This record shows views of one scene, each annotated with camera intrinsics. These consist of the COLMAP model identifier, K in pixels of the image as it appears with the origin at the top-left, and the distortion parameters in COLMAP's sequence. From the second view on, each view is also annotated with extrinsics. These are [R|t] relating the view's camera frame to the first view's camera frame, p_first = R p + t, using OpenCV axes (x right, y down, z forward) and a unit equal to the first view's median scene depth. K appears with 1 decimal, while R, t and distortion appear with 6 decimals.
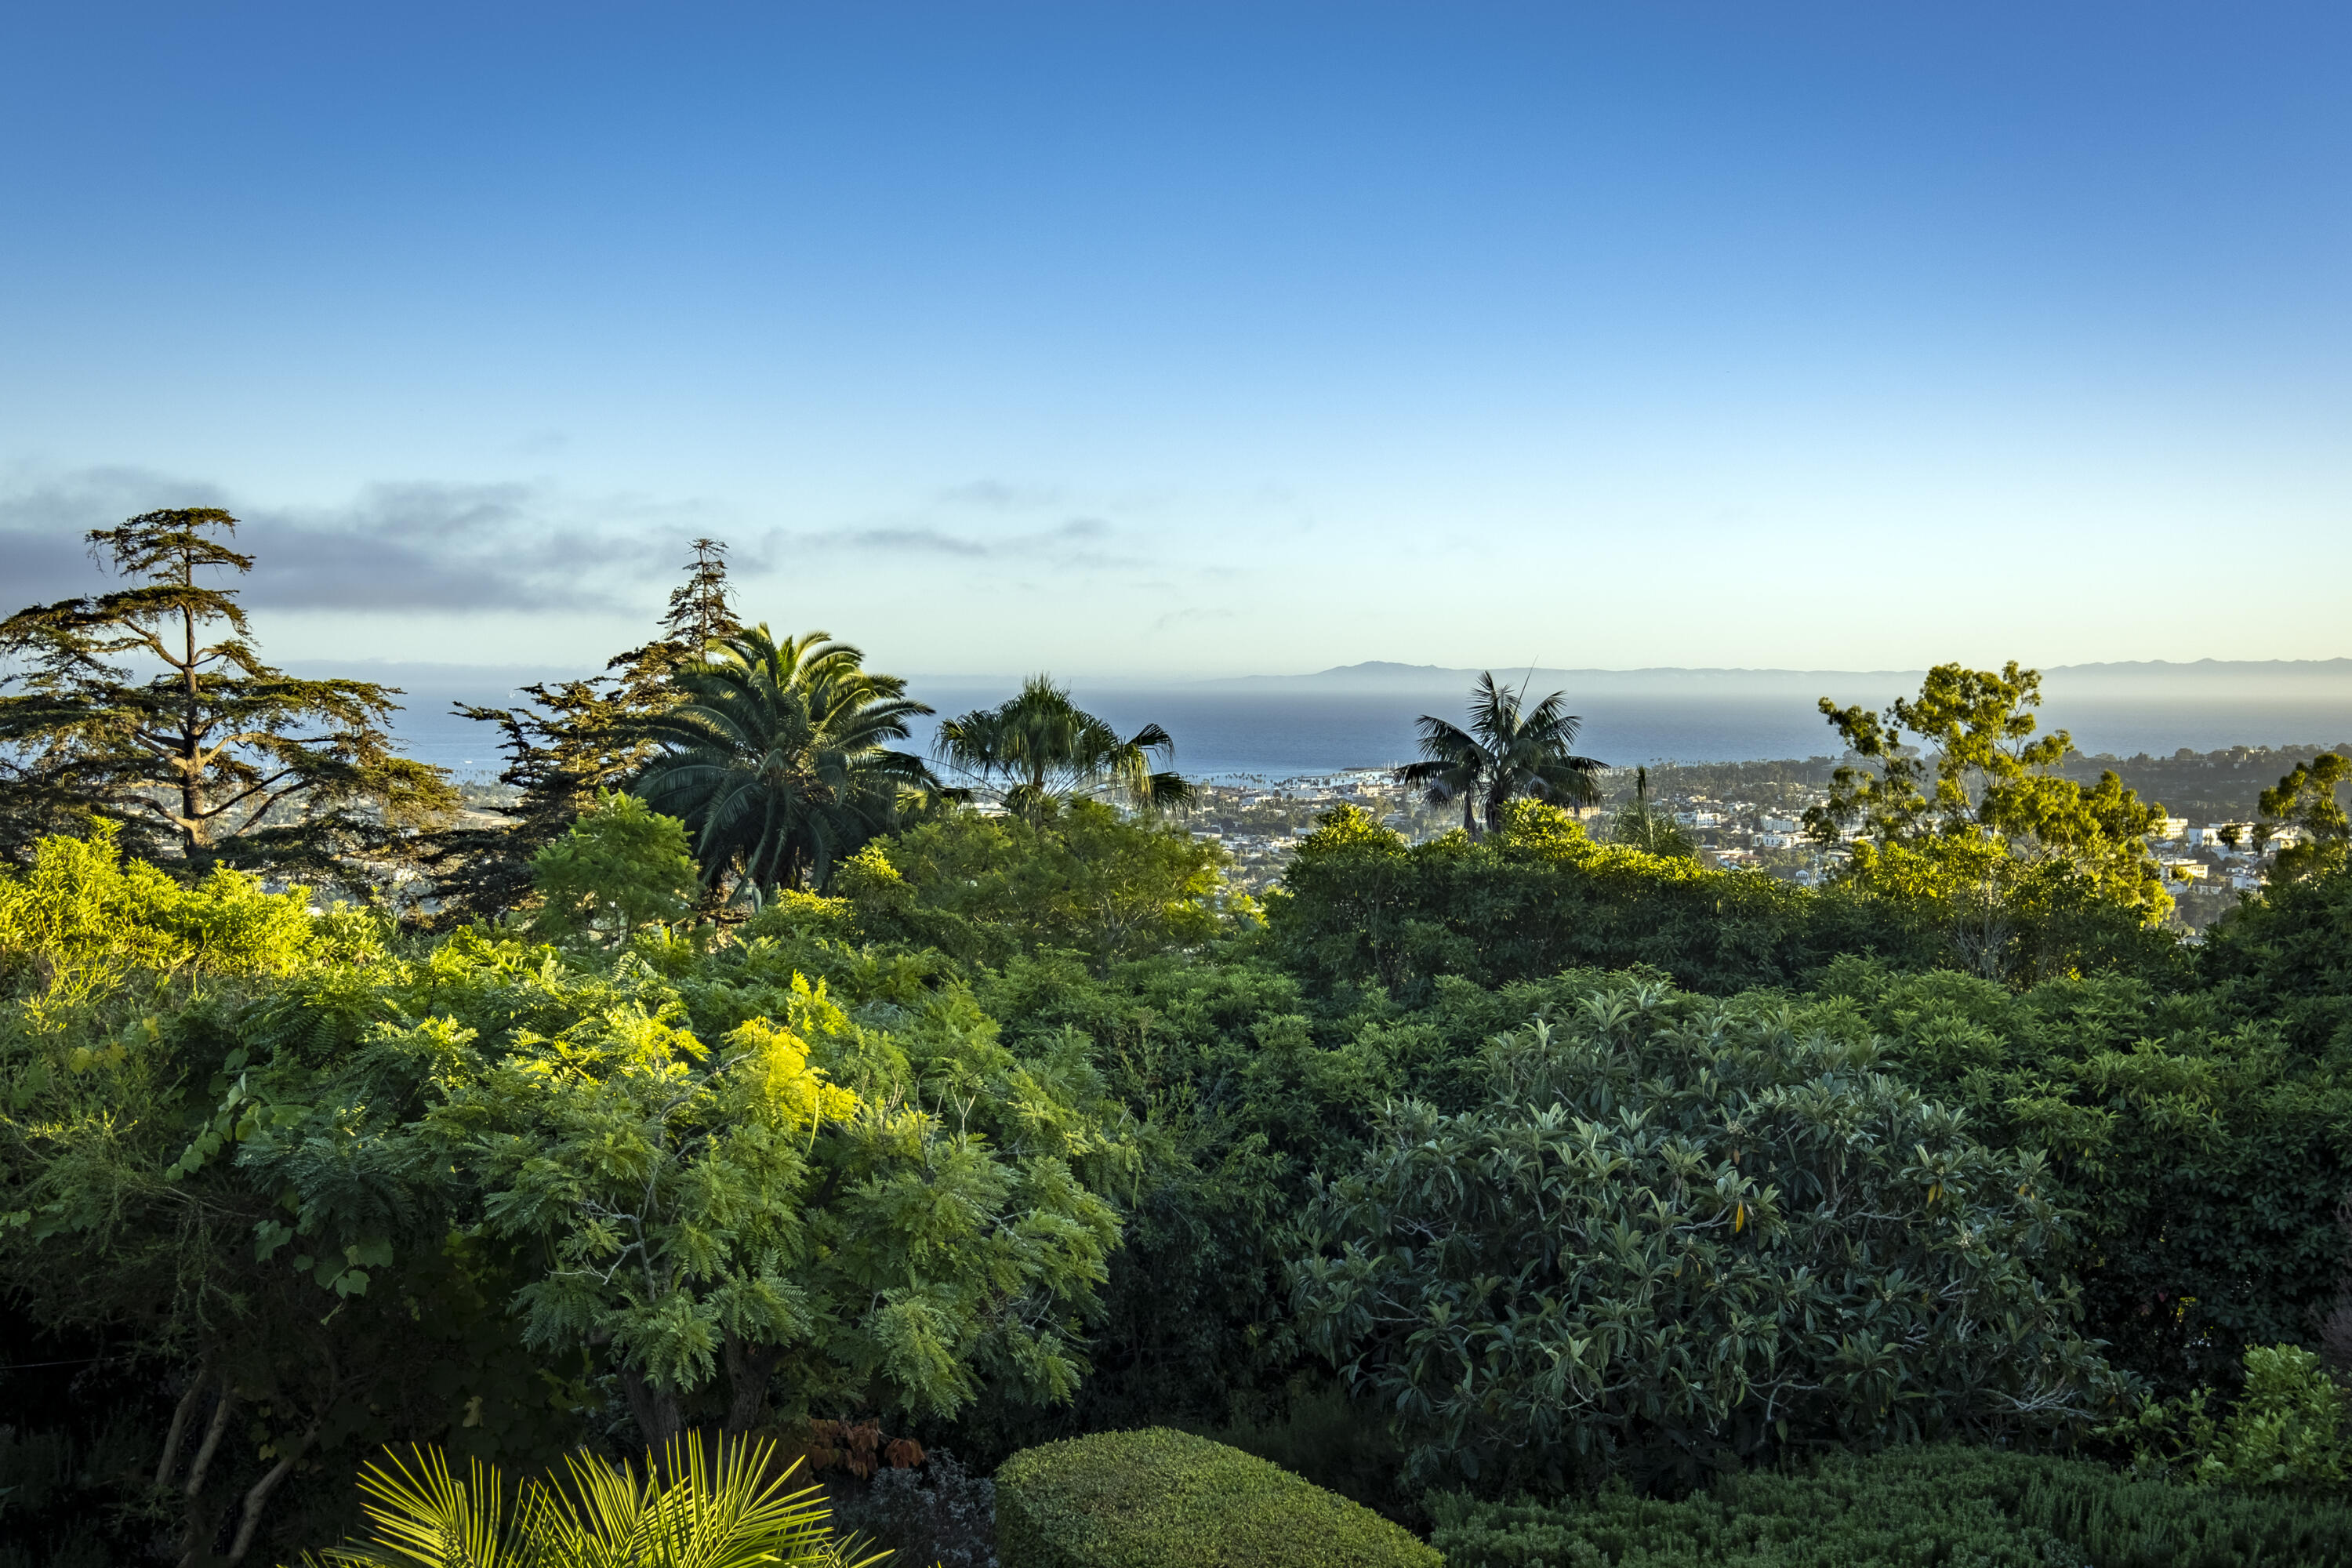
lens RADIAL K [[2471.4, 0, 1179.7], [0, 2471.4, 800.0], [0, 0, 1]] dist [0.001225, 0.000000]
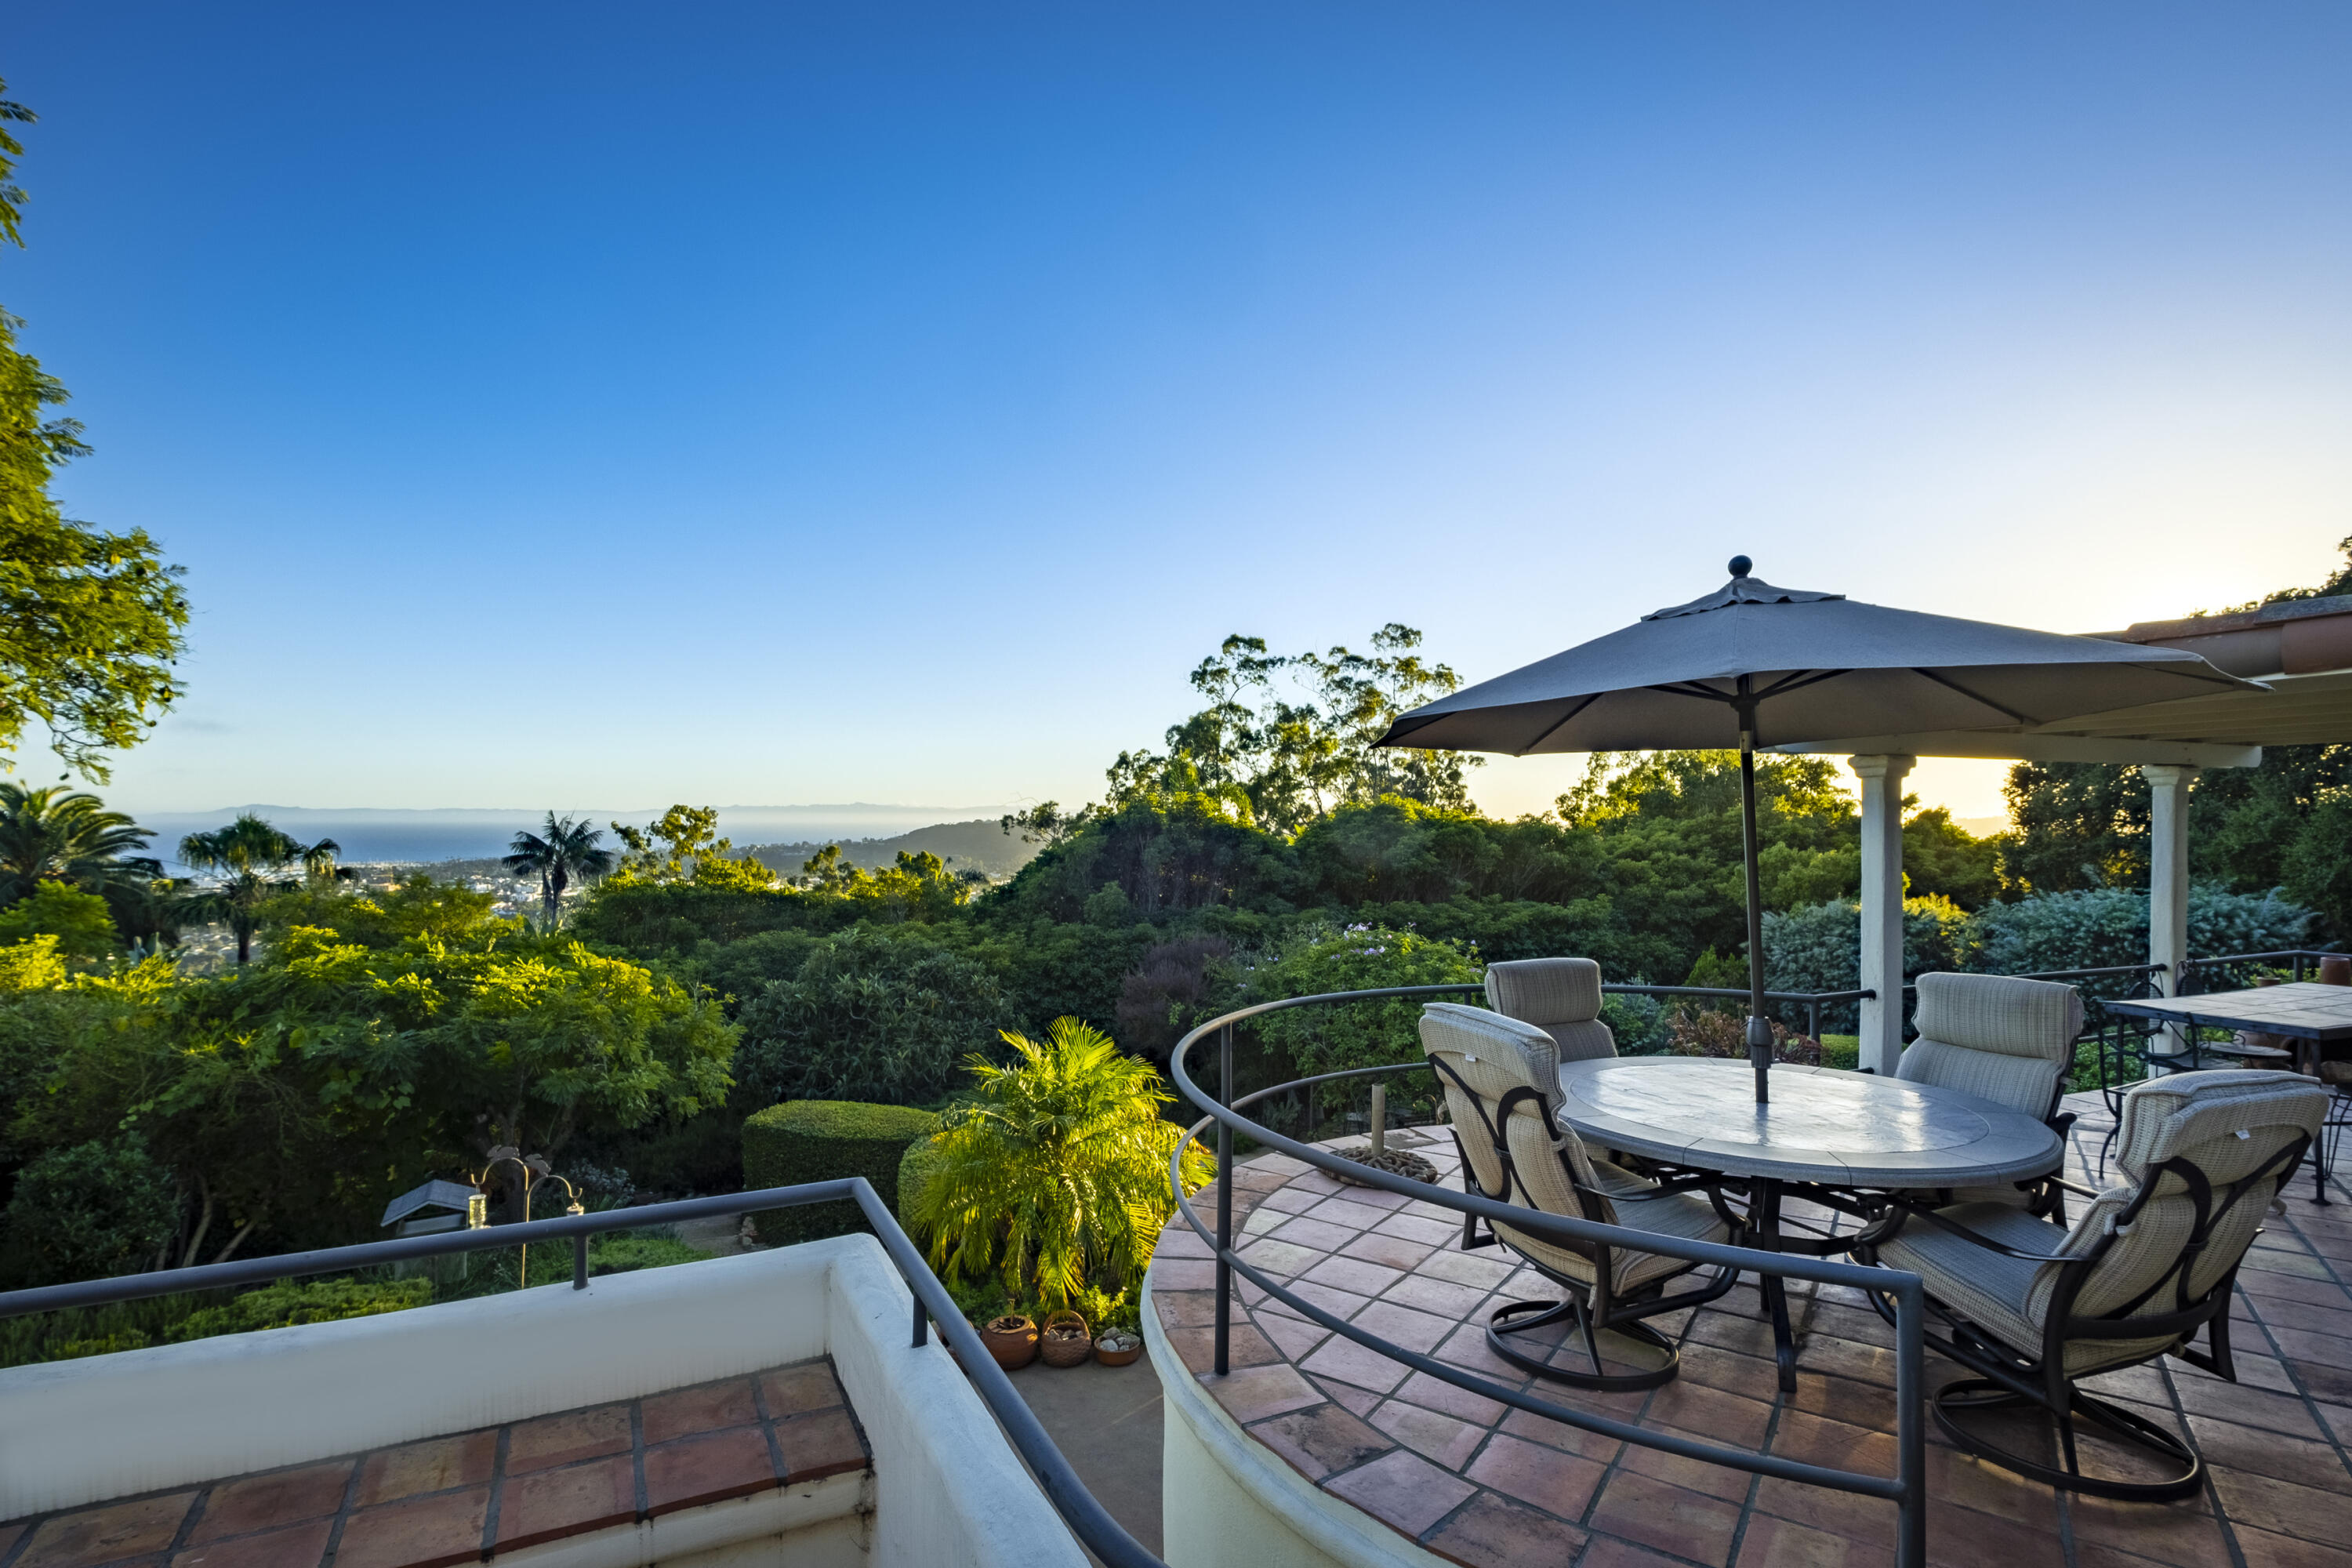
lens RADIAL K [[1164.8, 0, 1163.6], [0, 1164.8, 799.5], [0, 0, 1]] dist [0.001165, 0.000279]
pose [[0.727326, 0.007426, 0.686252, -0.149270], [0.034412, 0.998289, -0.047274, 0.002391], [-0.685428, 0.057999, 0.725826, -0.047012]]
